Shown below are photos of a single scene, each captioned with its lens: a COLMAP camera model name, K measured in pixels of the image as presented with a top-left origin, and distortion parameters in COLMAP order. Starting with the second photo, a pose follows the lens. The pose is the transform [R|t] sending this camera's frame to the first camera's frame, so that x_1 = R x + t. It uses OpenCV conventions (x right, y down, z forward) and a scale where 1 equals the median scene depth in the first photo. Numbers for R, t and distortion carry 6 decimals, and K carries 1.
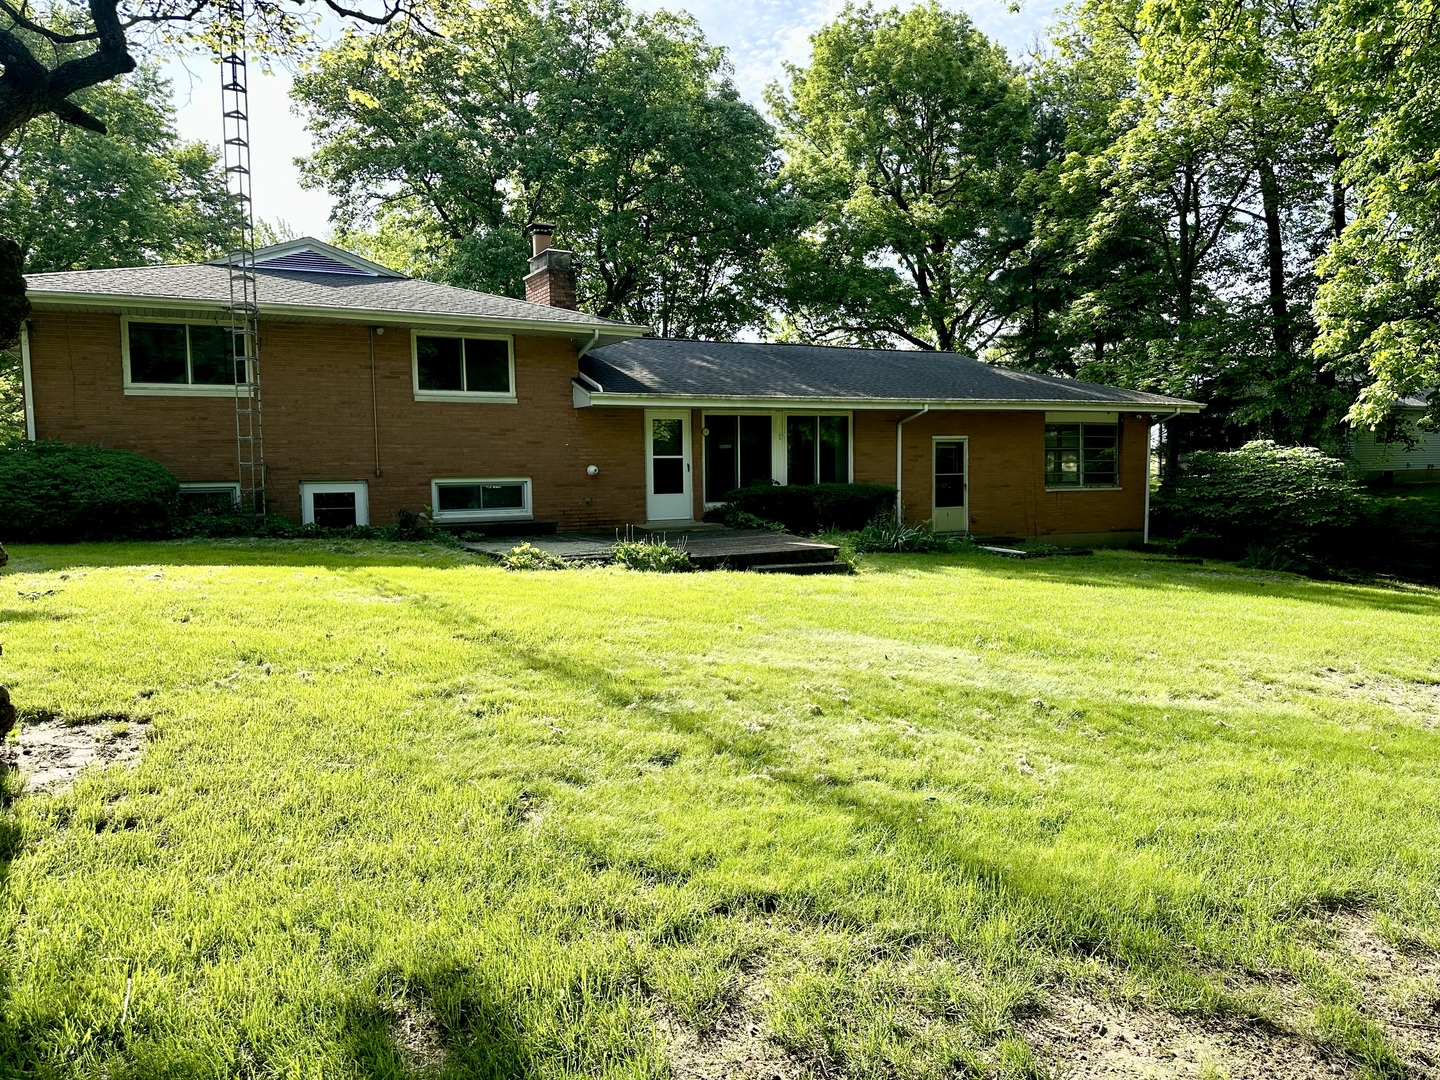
lens RADIAL K [[1013.2, 0, 722.7], [0, 1013.2, 539.3], [0, 0, 1]] dist [0.086956, -0.110986]
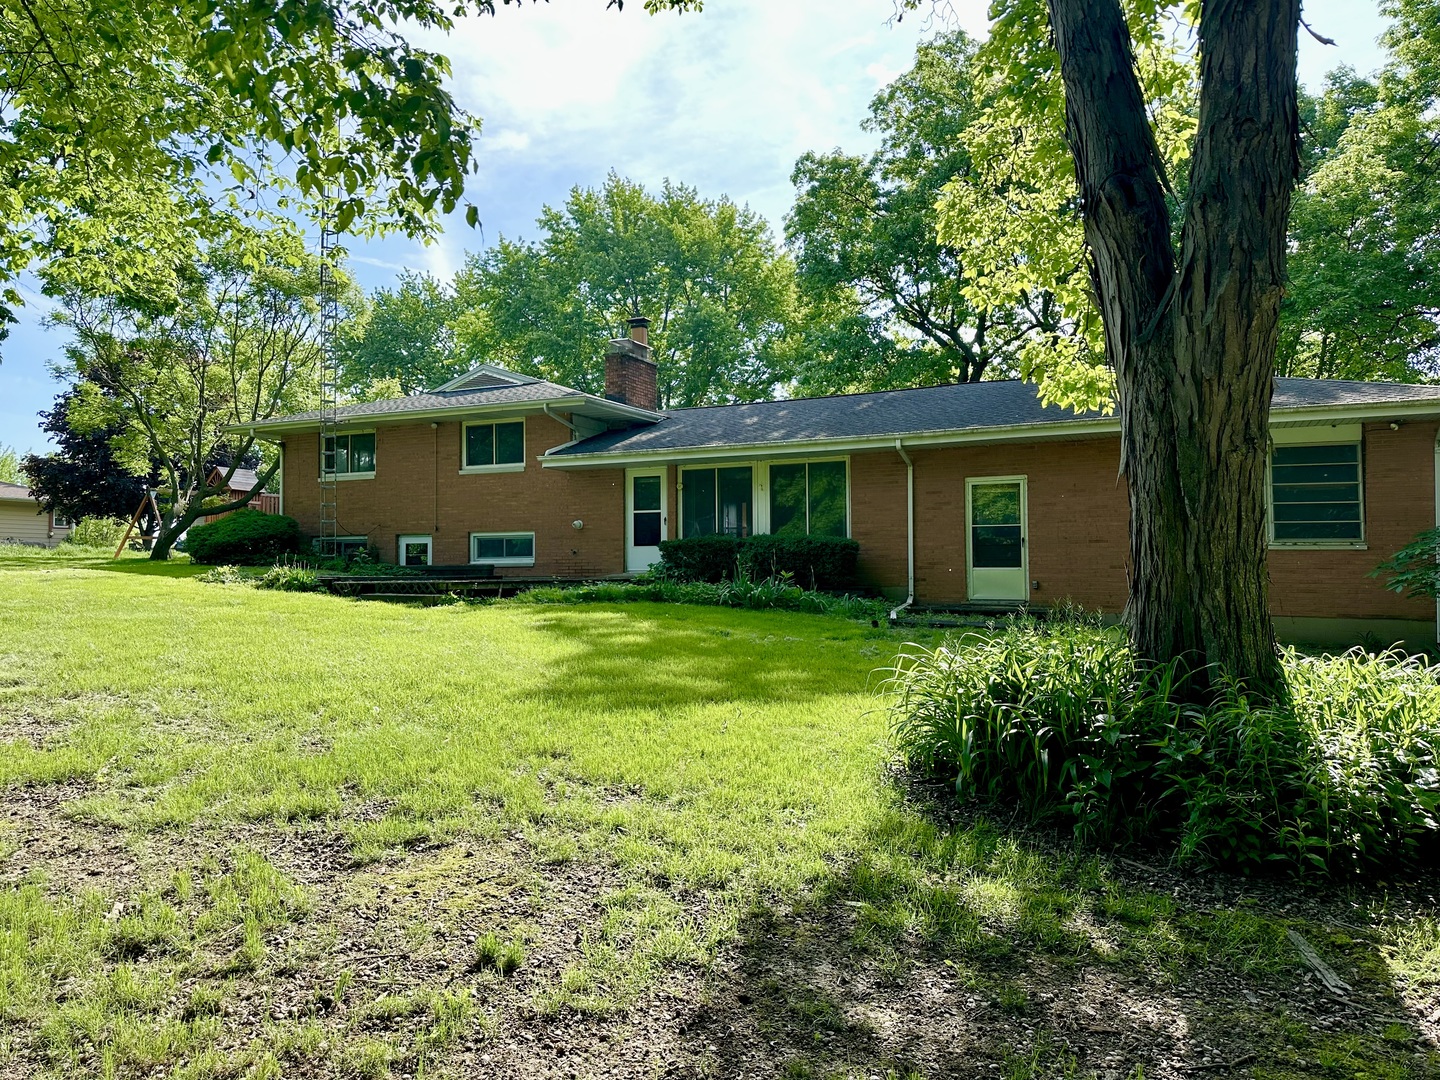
lens RADIAL K [[1013.2, 0, 722.7], [0, 1013.2, 539.3], [0, 0, 1]] dist [0.086956, -0.110986]
pose [[0.571524, 0.012222, -0.820495, 0.851866], [-0.036634, 0.999272, -0.010633, -0.043527], [0.819768, 0.036135, 0.571555, 0.456848]]
